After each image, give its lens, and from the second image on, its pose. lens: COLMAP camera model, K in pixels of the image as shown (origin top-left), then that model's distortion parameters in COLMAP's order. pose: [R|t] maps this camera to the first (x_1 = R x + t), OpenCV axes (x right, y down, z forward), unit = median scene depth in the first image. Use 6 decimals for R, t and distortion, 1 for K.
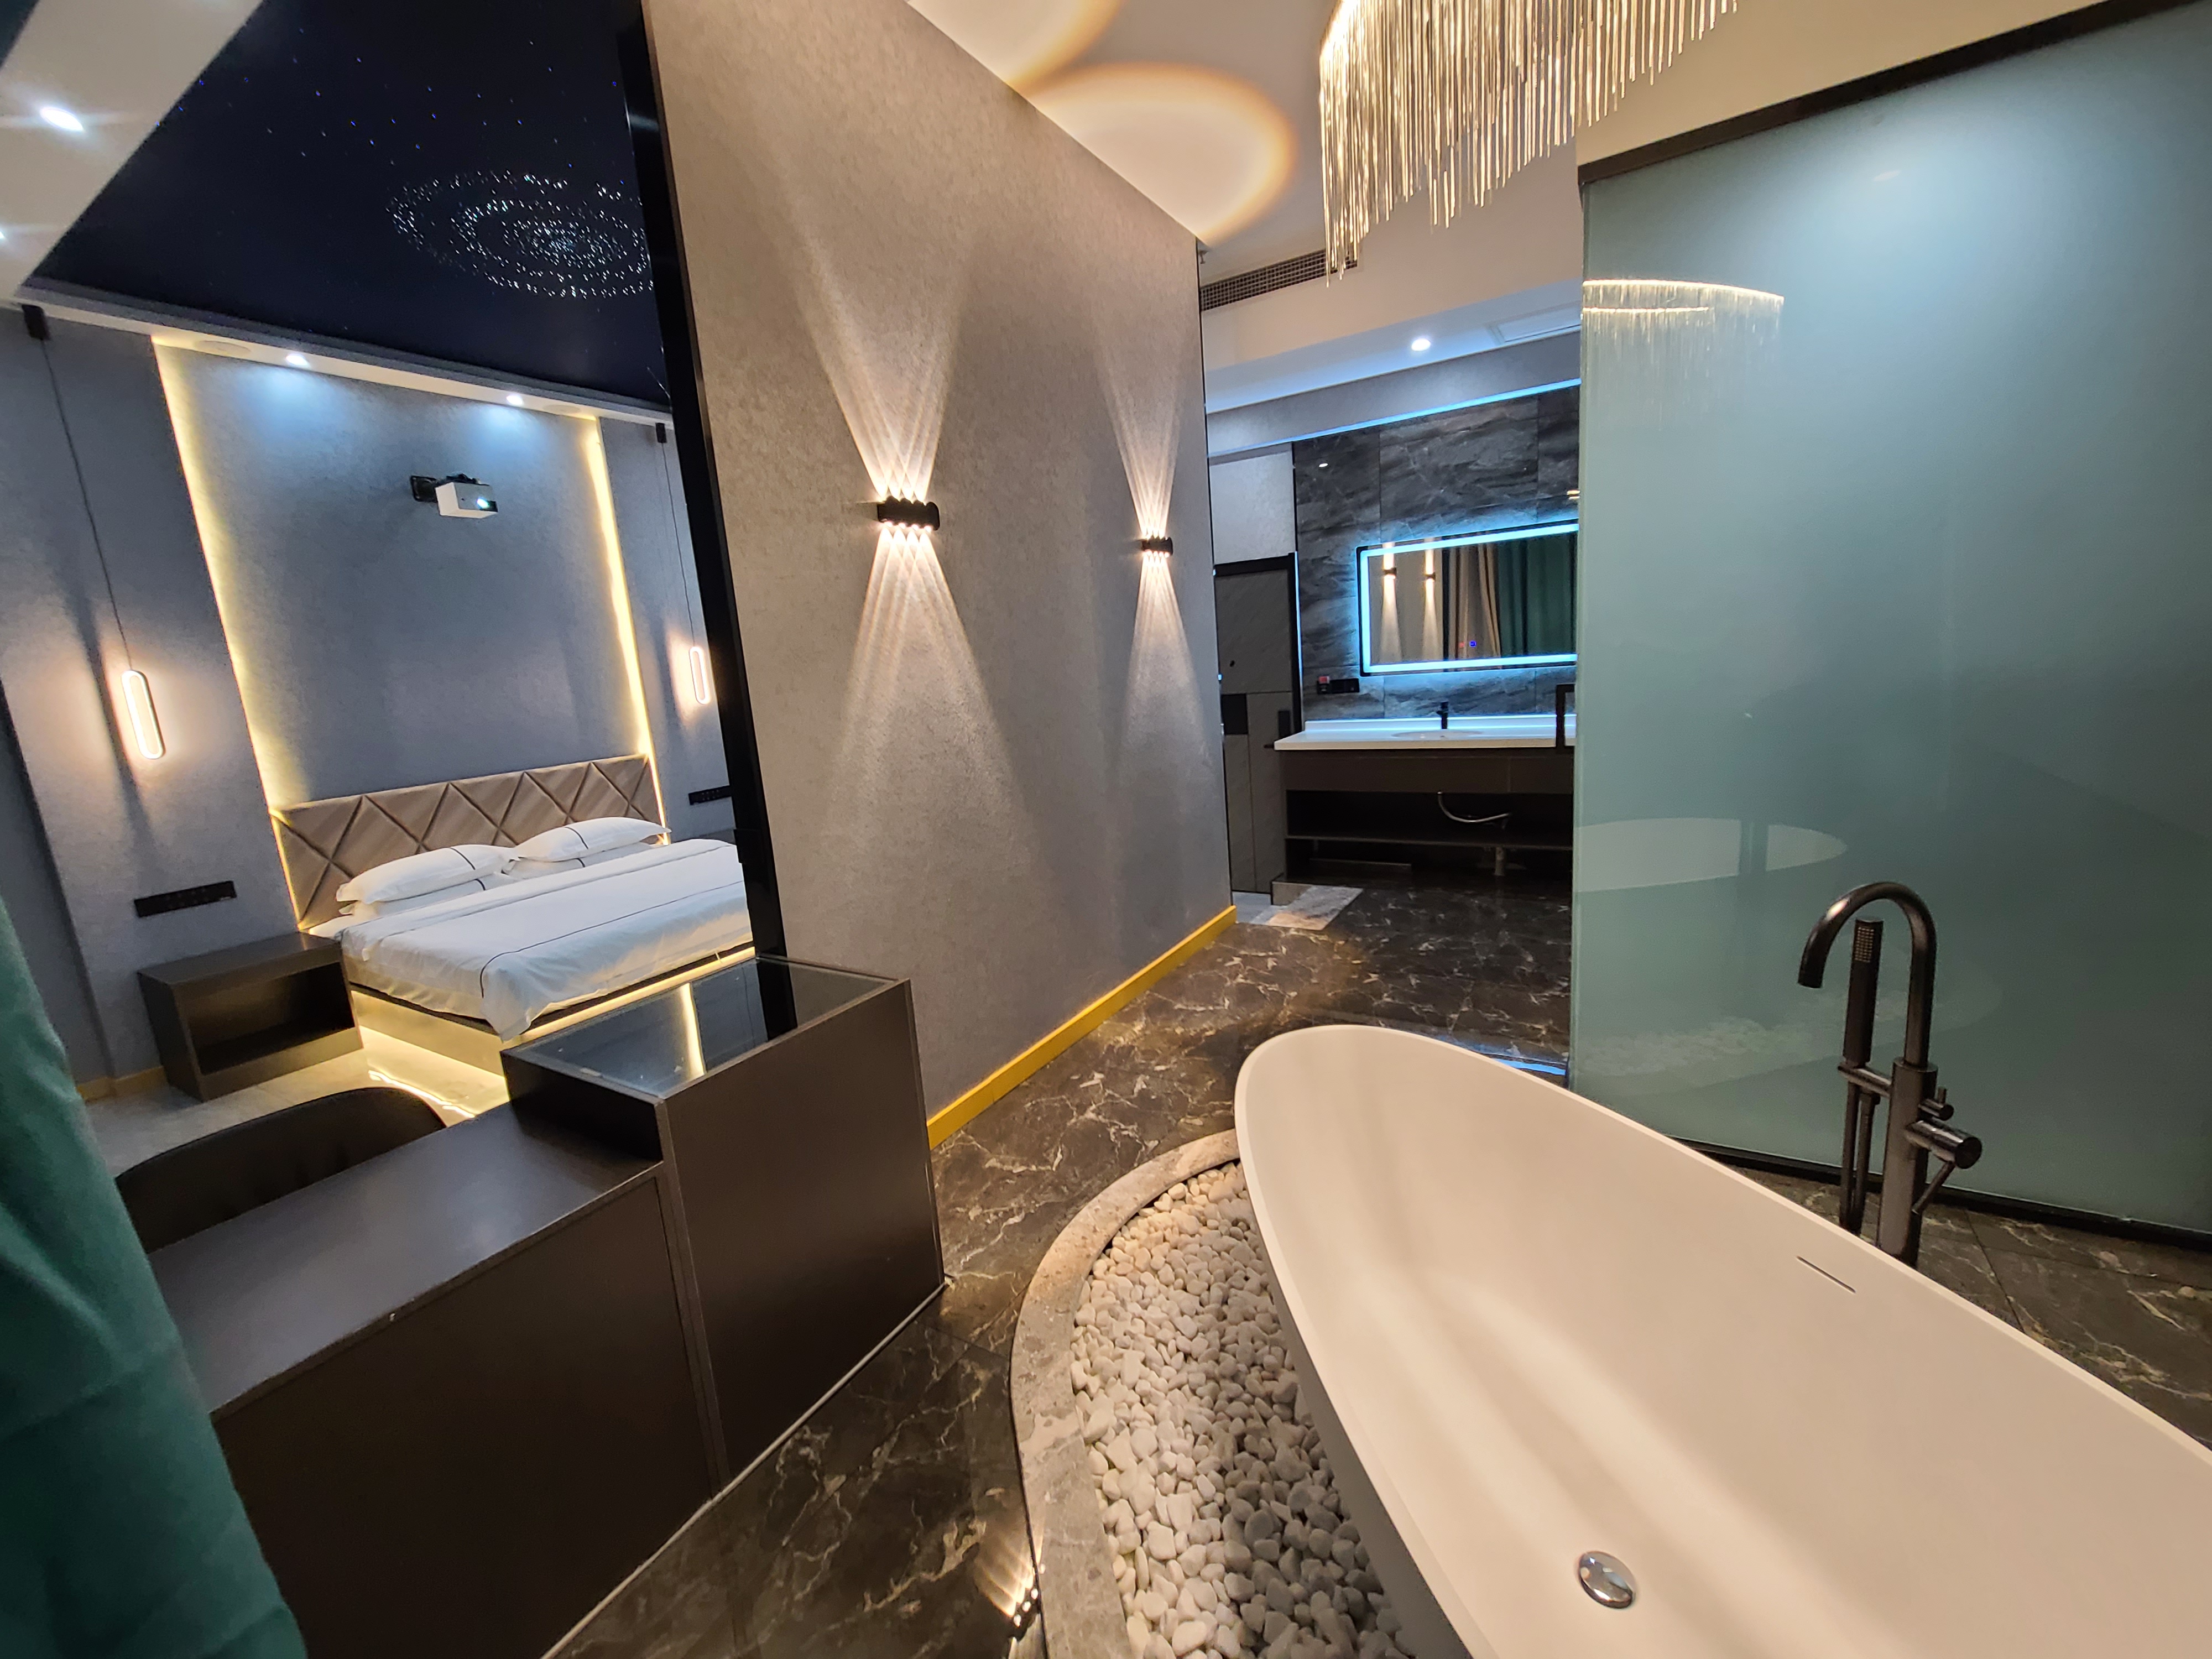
lens RADIAL K [[897.8, 0, 1107.6], [0, 897.8, 821.6], [0, 0, 1]] dist [0.002961, -0.000083]
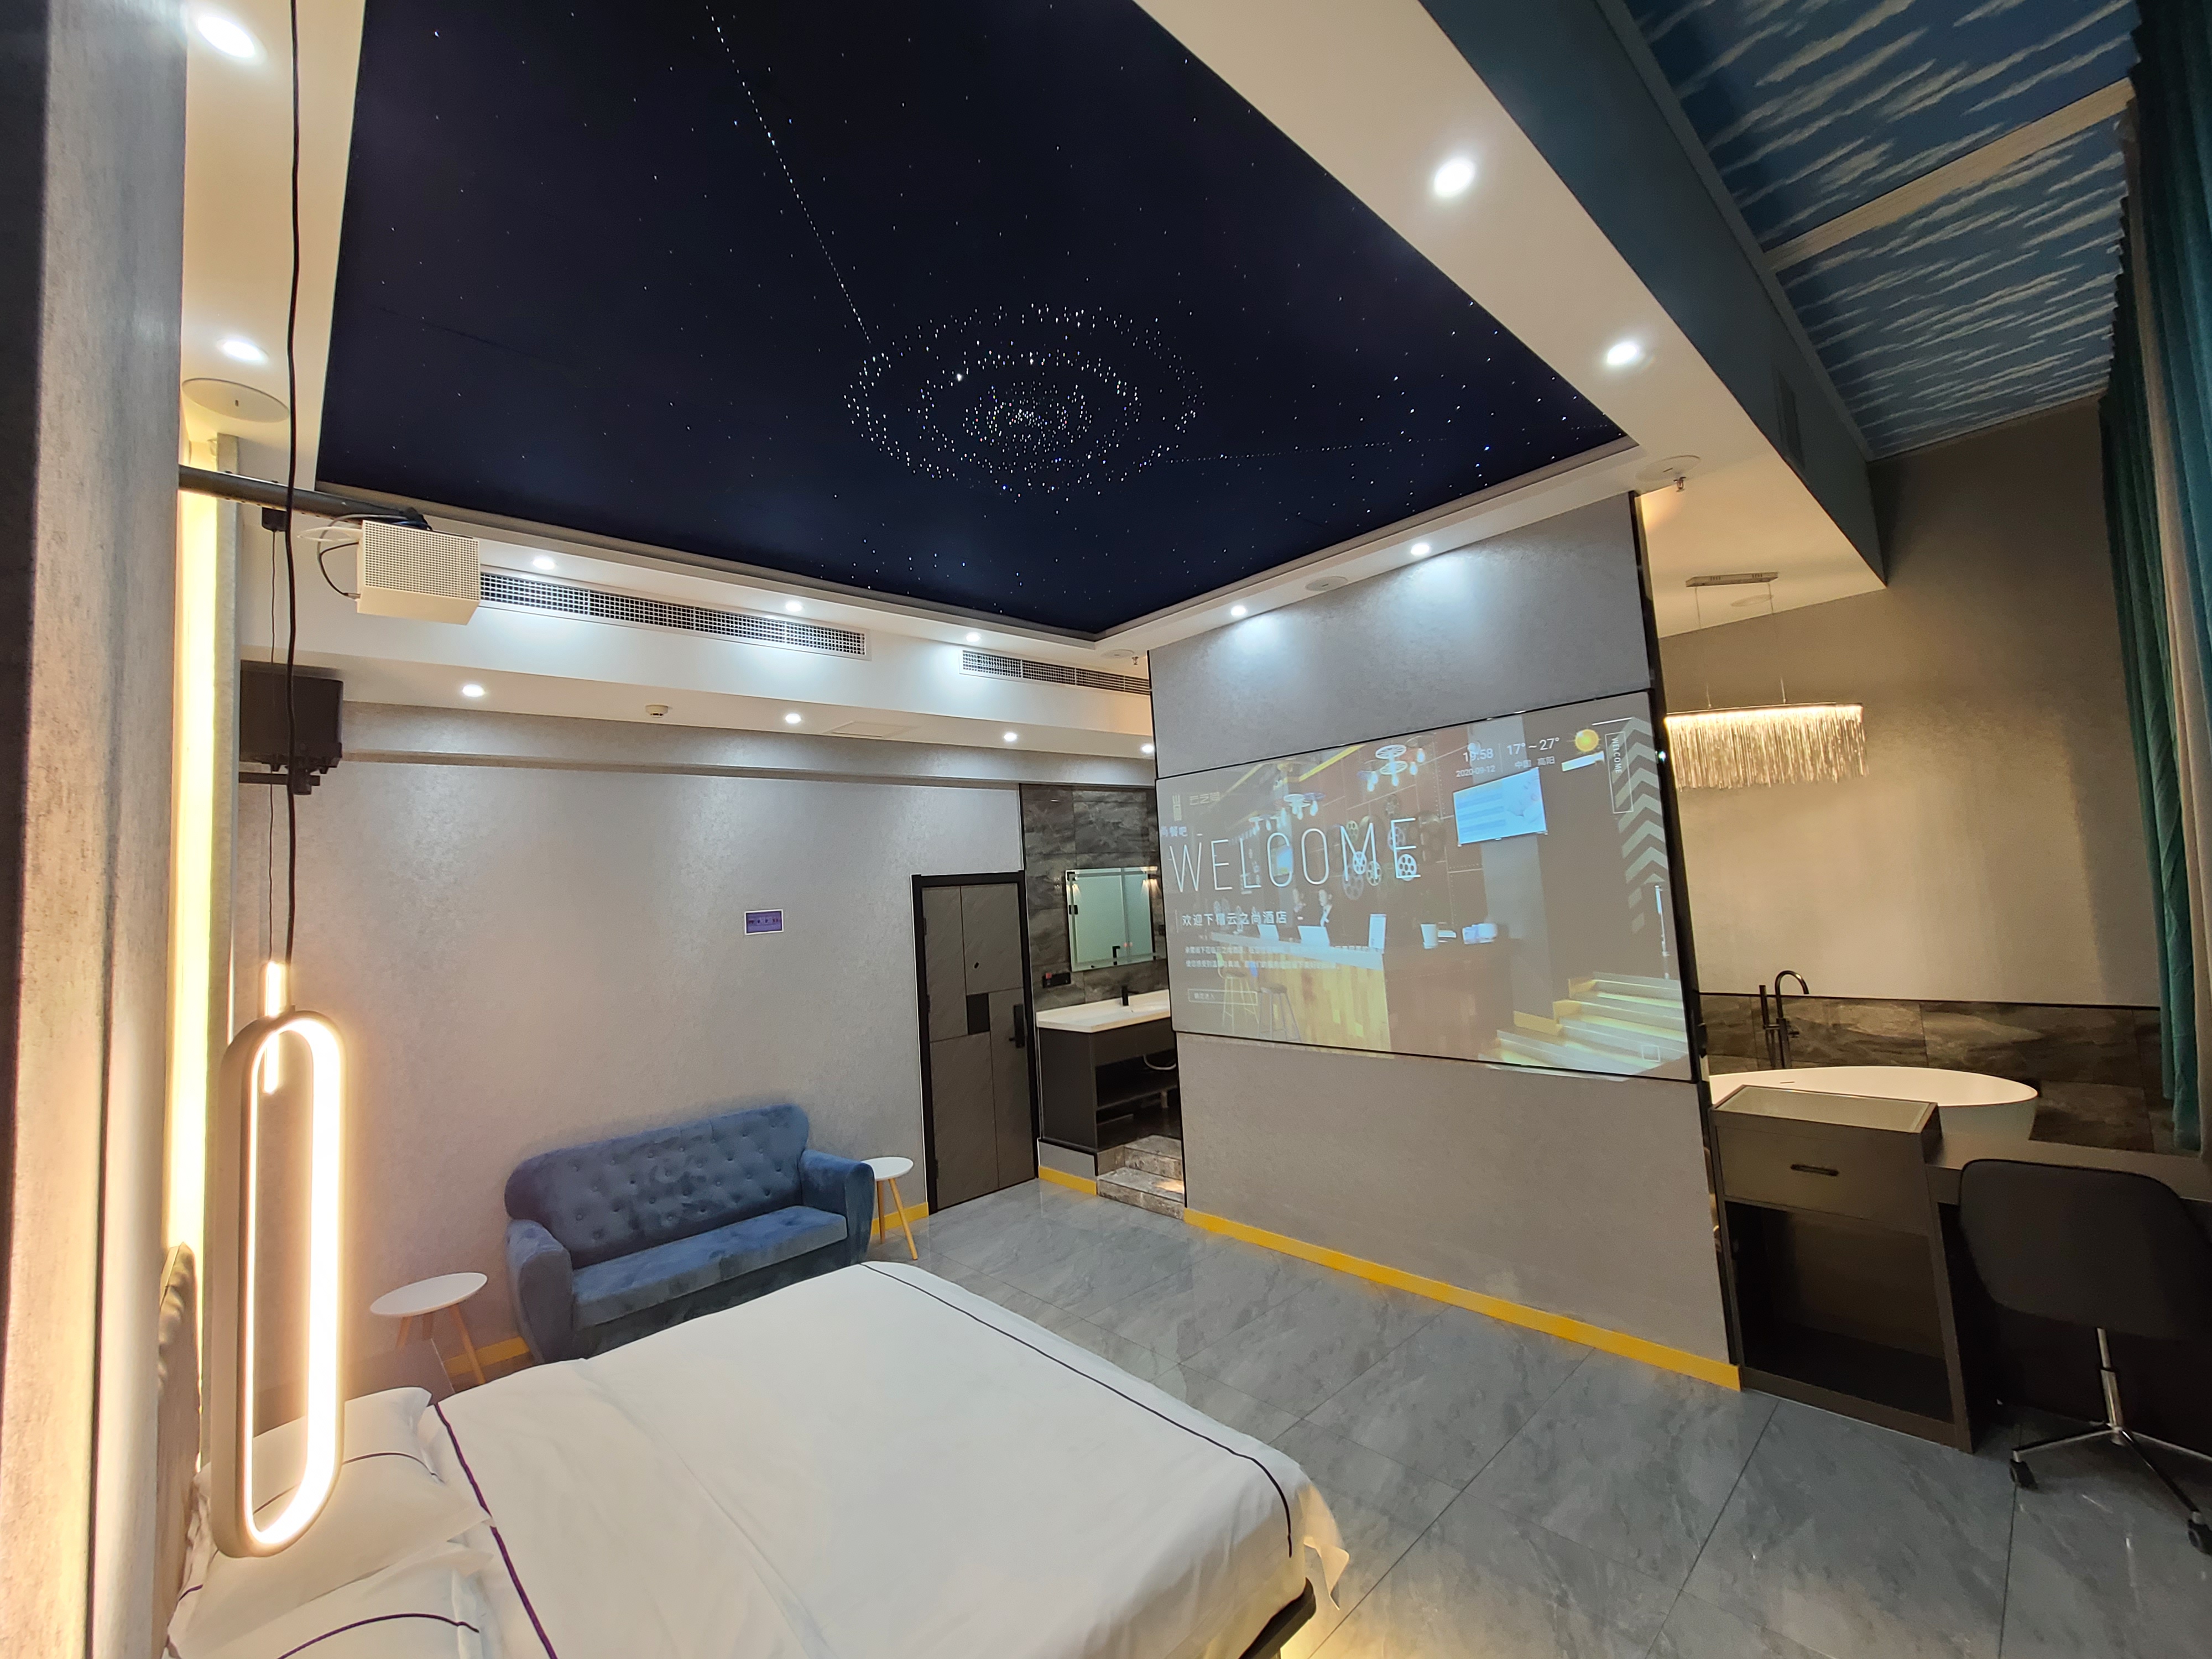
lens RADIAL K [[897.8, 0, 1096.2], [0, 897.8, 824.6], [0, 0, 1]] dist [0.002961, -0.000083]
pose [[0.287913, 0.132767, 0.948409, -0.972260], [0.221739, 0.954188, -0.200891, -0.103401], [-0.931632, 0.268138, 0.245283, 0.647214]]
